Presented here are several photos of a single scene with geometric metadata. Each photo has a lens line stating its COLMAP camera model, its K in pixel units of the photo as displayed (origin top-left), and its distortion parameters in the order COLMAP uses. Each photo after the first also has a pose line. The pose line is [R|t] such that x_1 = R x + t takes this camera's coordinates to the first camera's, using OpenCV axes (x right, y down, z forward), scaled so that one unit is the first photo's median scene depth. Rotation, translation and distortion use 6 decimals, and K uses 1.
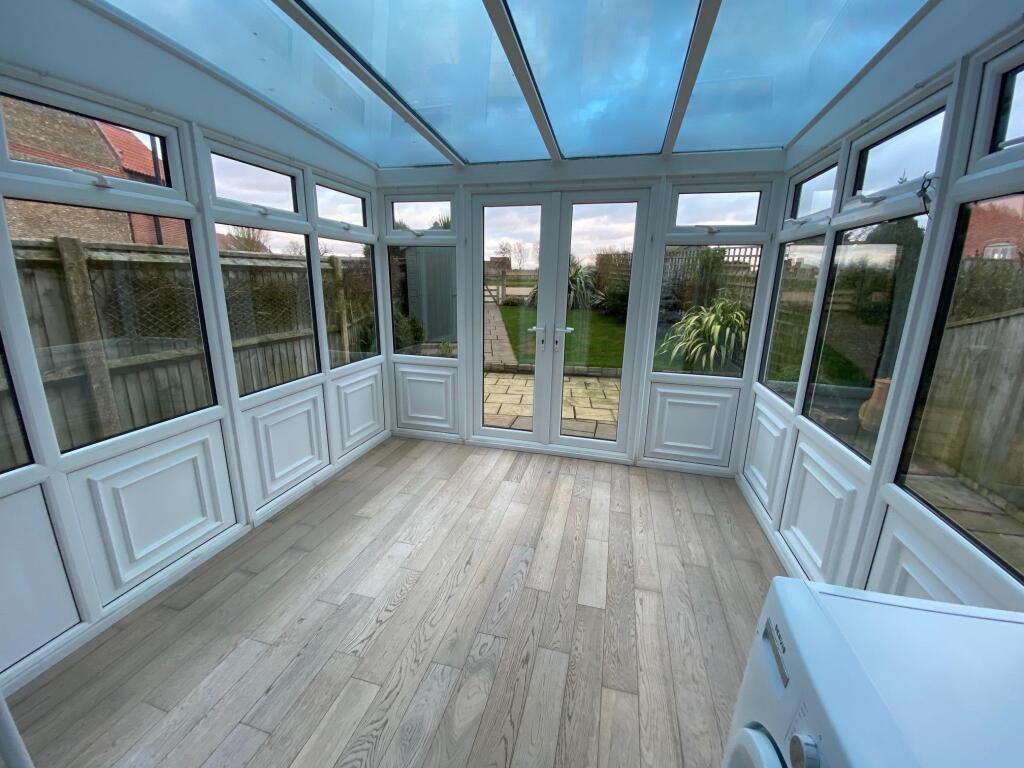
lens RADIAL K [[414.4, 0, 512.0], [0, 414.4, 384.0], [0, 0, 1]] dist [0.000158, 0.000001]
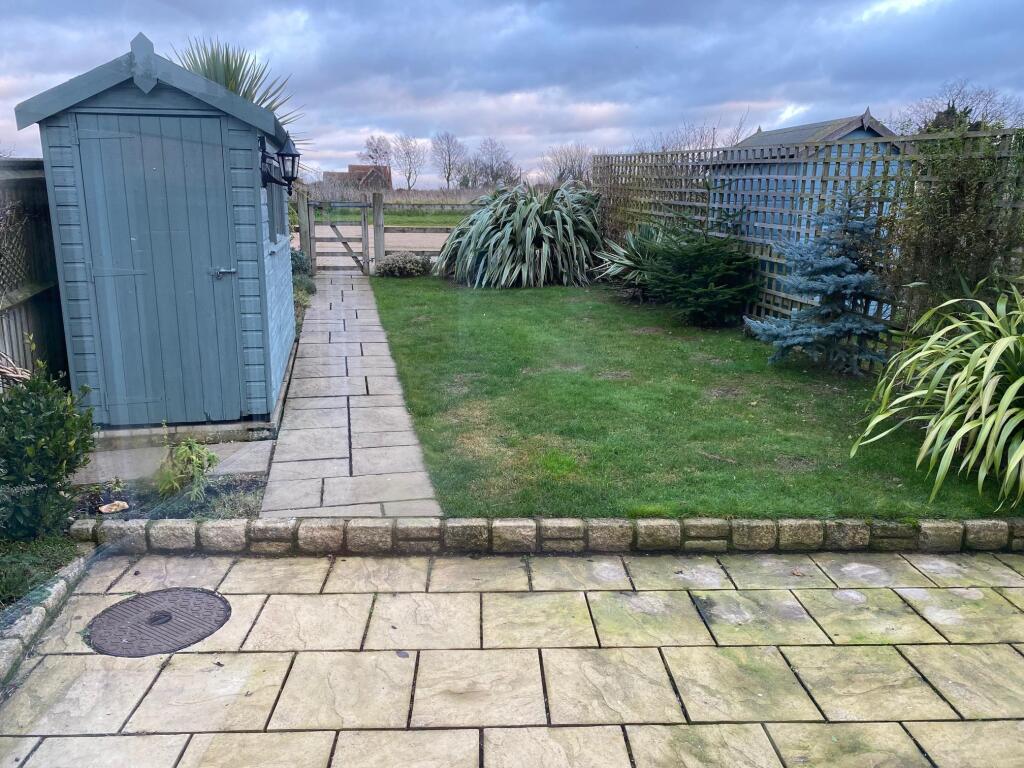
lens RADIAL K [[767.0, 0, 512.0], [0, 767.0, 384.0], [0, 0, 1]] dist [0.042177, -0.000574]
pose [[0.988740, -0.032790, 0.146005, -0.006412], [0.036036, 0.999157, -0.019642, -0.065039], [-0.145238, 0.024682, 0.989089, 0.232563]]
